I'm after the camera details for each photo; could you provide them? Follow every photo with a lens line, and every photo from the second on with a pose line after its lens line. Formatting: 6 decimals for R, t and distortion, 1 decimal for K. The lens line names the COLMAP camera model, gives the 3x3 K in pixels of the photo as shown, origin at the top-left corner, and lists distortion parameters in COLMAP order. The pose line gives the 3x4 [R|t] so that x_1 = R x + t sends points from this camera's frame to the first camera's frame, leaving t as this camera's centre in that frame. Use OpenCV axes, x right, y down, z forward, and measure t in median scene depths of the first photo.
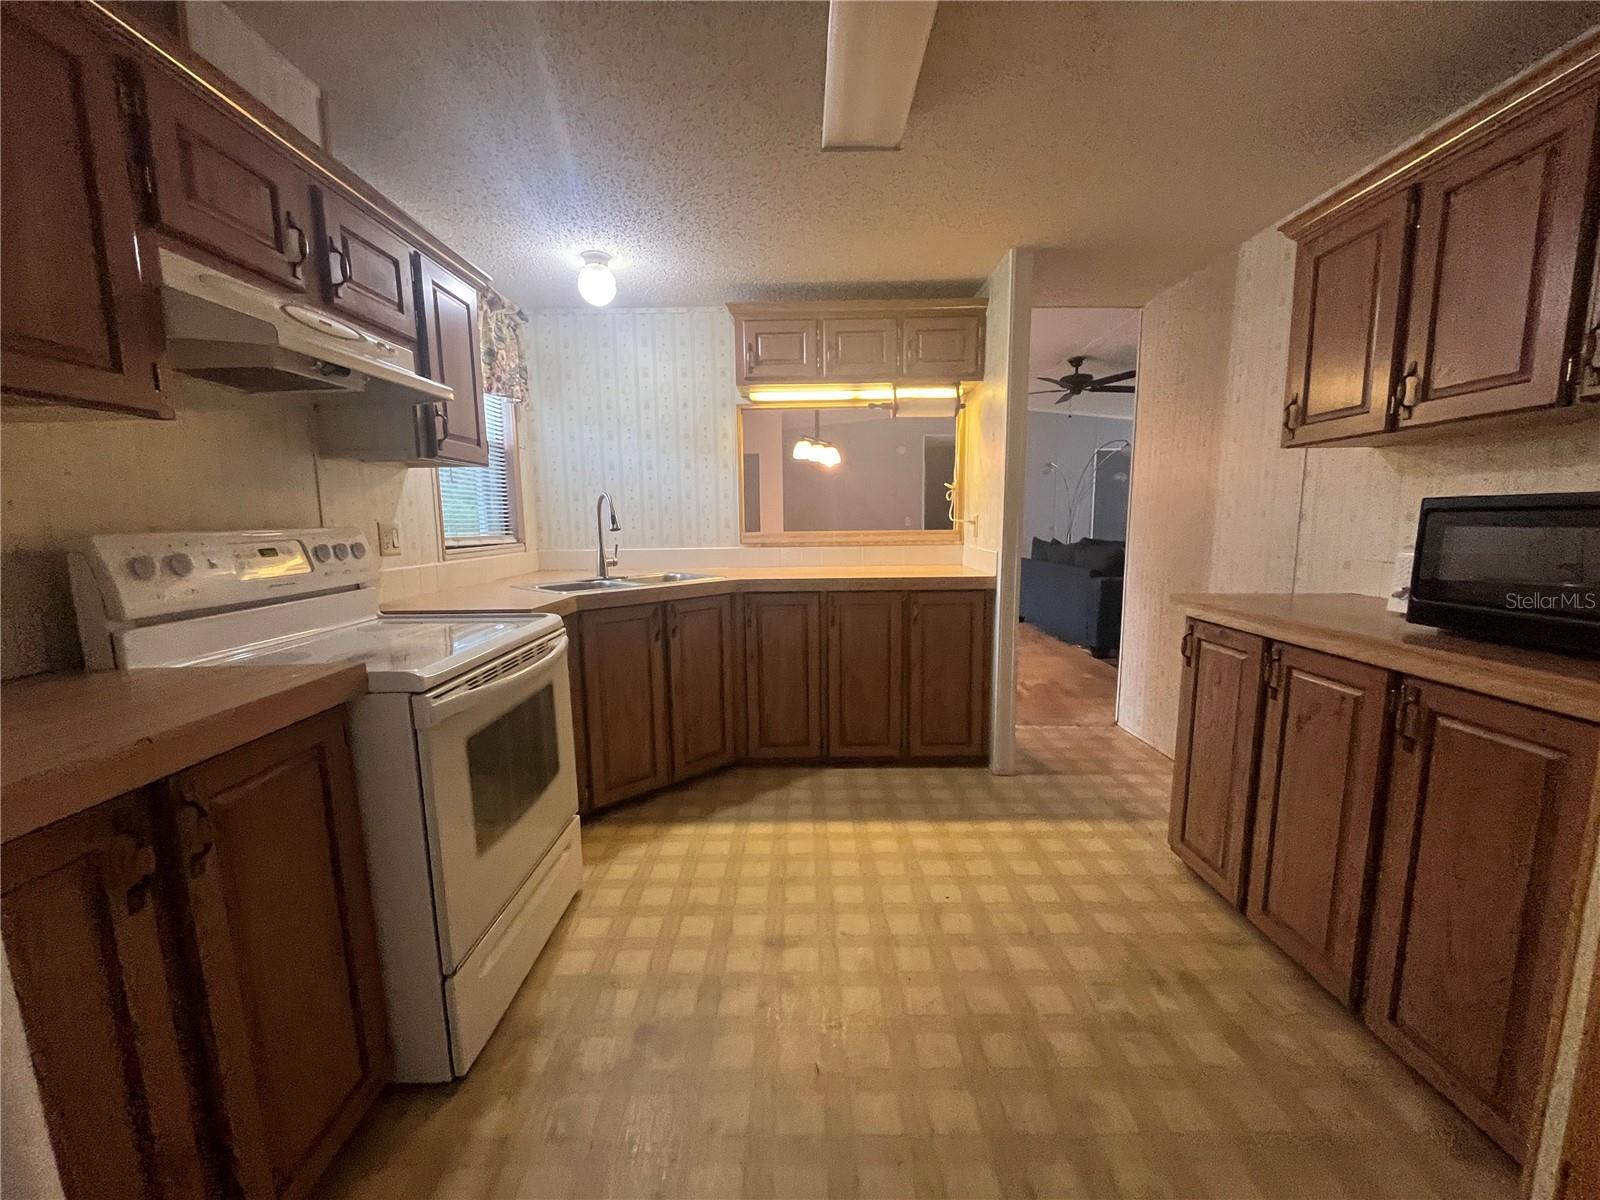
lens RADIAL K [[645.0, 0, 796.8], [0, 645.0, 609.7], [0, 0, 1]] dist [-0.003486, -0.000229]
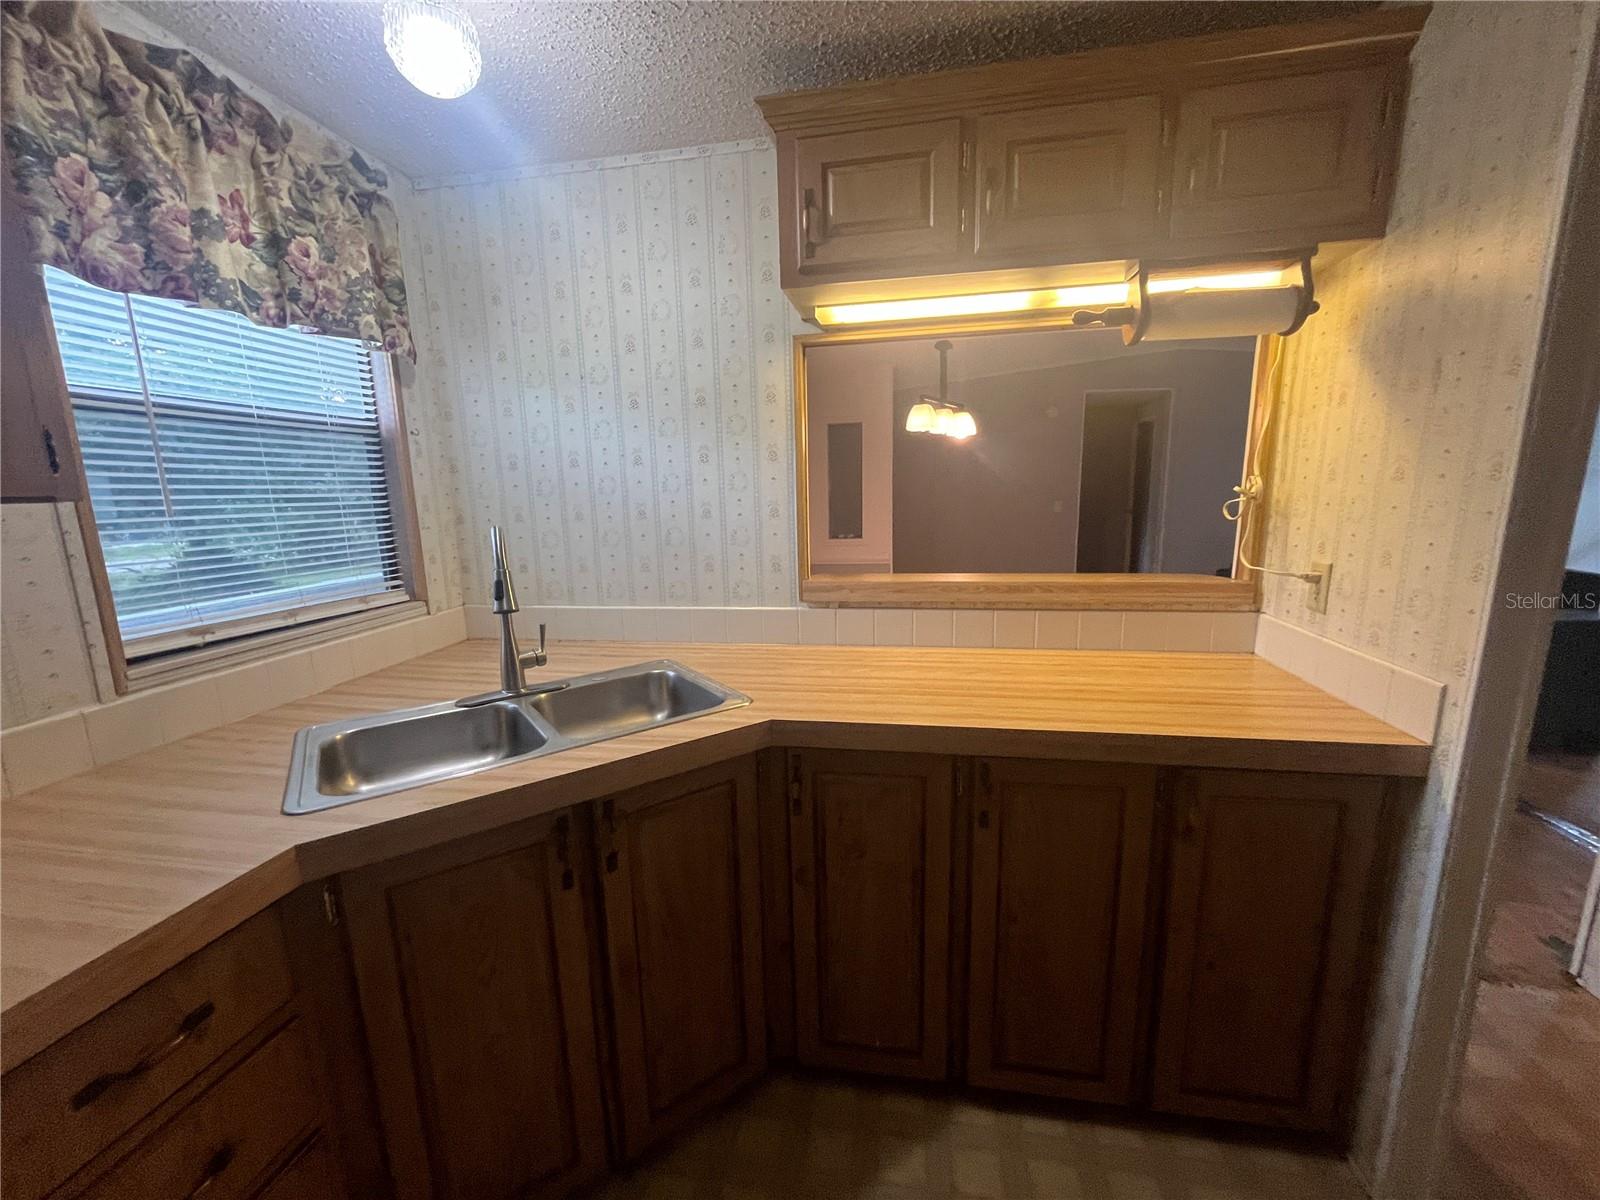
lens RADIAL K [[645.0, 0, 796.8], [0, 645.0, 609.7], [0, 0, 1]] dist [-0.003486, -0.000229]
pose [[0.985112, 0.020958, -0.170630, 0.002069], [-0.012578, 0.998668, 0.050044, -0.164583], [0.171451, -0.047153, 0.984064, 0.632498]]
